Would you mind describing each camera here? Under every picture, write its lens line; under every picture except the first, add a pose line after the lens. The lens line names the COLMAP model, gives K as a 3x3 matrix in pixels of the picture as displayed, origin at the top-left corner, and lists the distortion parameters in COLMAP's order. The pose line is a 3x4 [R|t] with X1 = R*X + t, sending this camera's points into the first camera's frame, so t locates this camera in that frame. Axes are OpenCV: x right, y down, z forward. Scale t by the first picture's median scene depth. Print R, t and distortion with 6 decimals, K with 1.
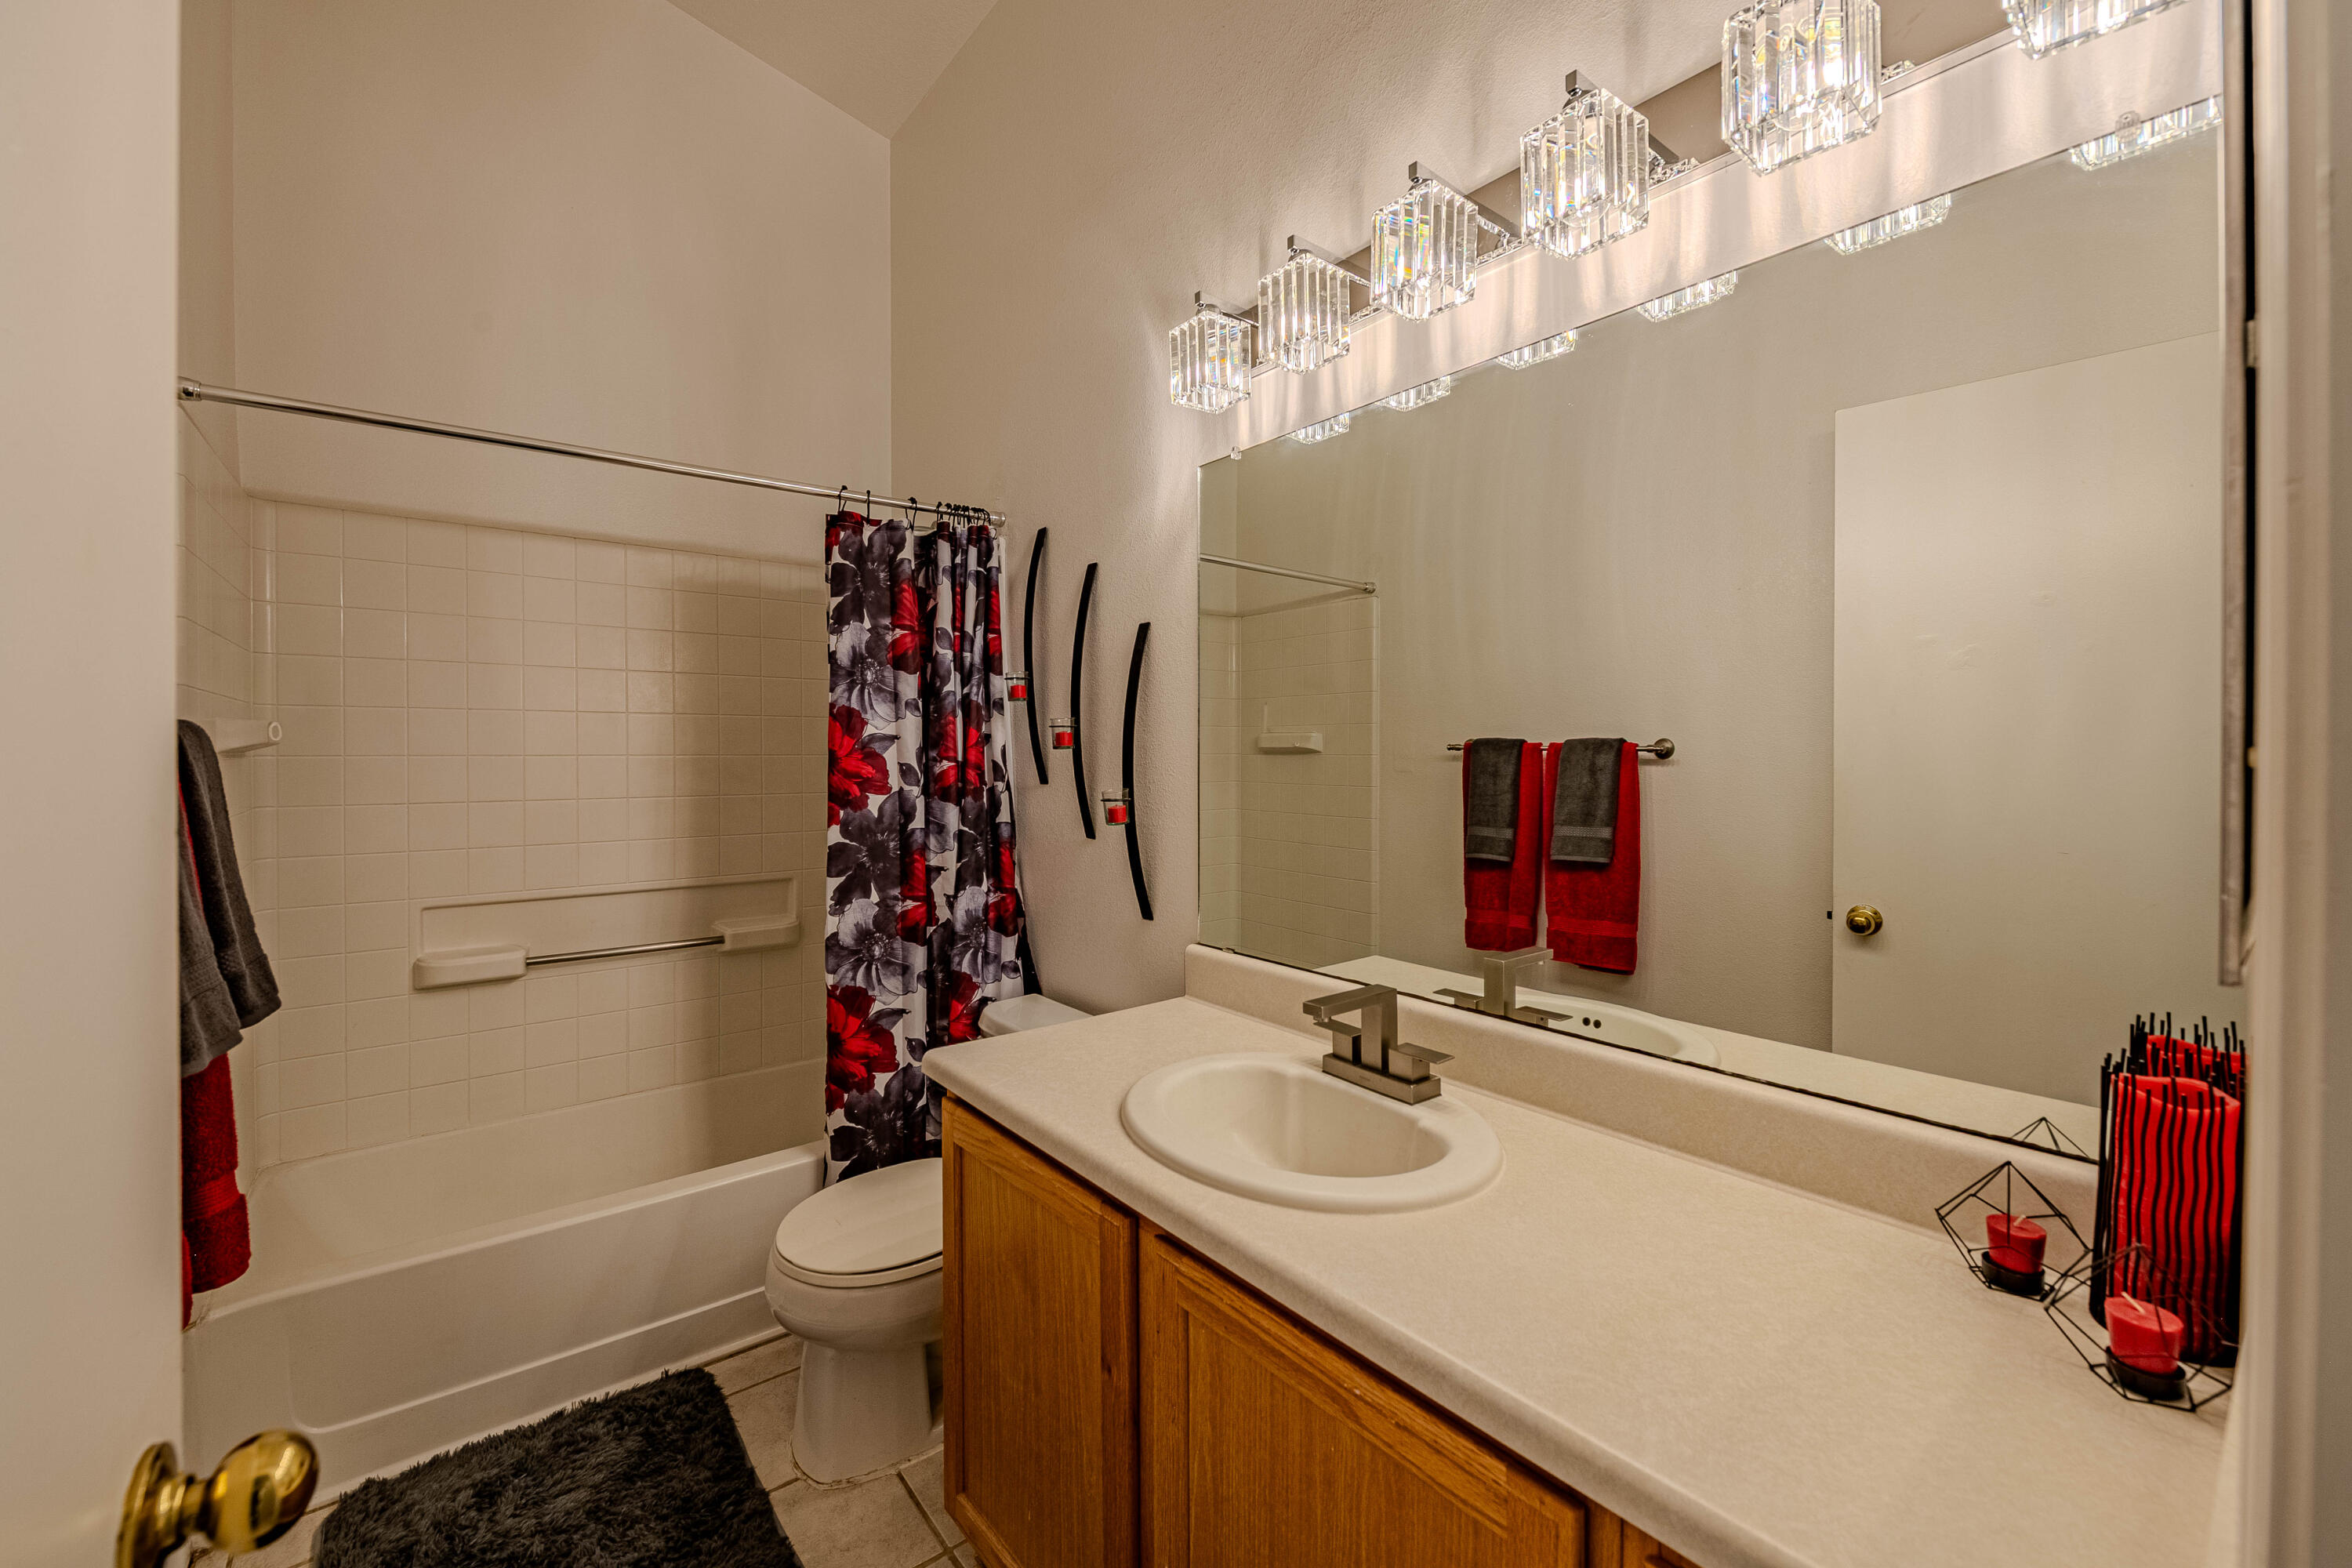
lens RADIAL K [[941.6, 0, 1166.3], [0, 941.6, 777.1], [0, 0, 1]] dist [0.000959, -0.003089]
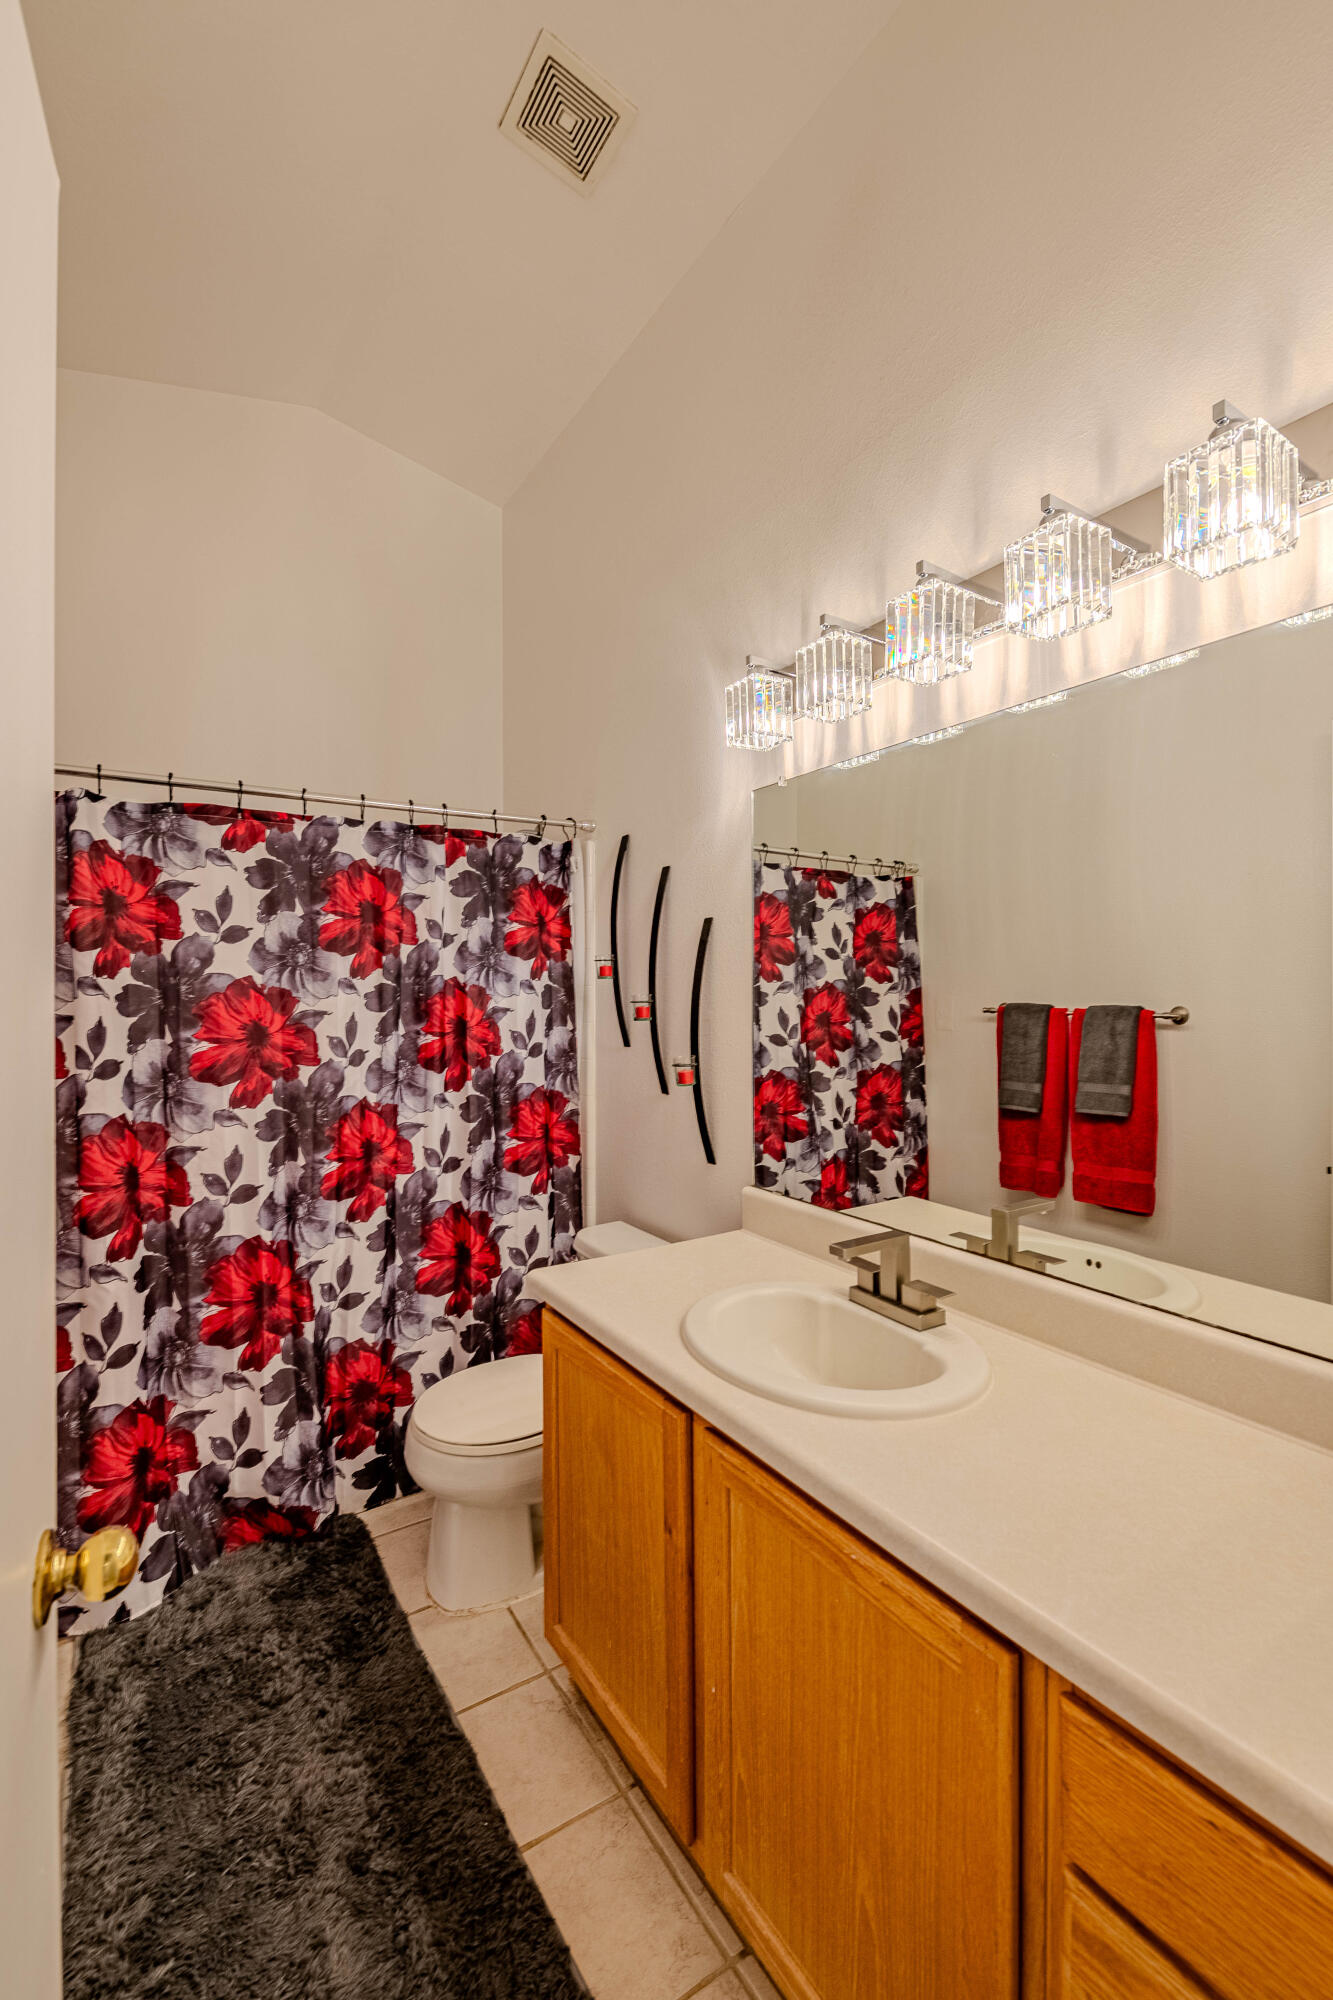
lens RADIAL K [[891.1, 0, 666.5], [0, 891.1, 1000.0], [0, 0, 1]] dist [0.000581, -0.000869]
pose [[0.994566, 0.001667, -0.104096, 0.051969], [-0.000717, 0.999958, 0.009162, -0.086382], [0.104107, -0.009038, 0.994525, -0.166936]]
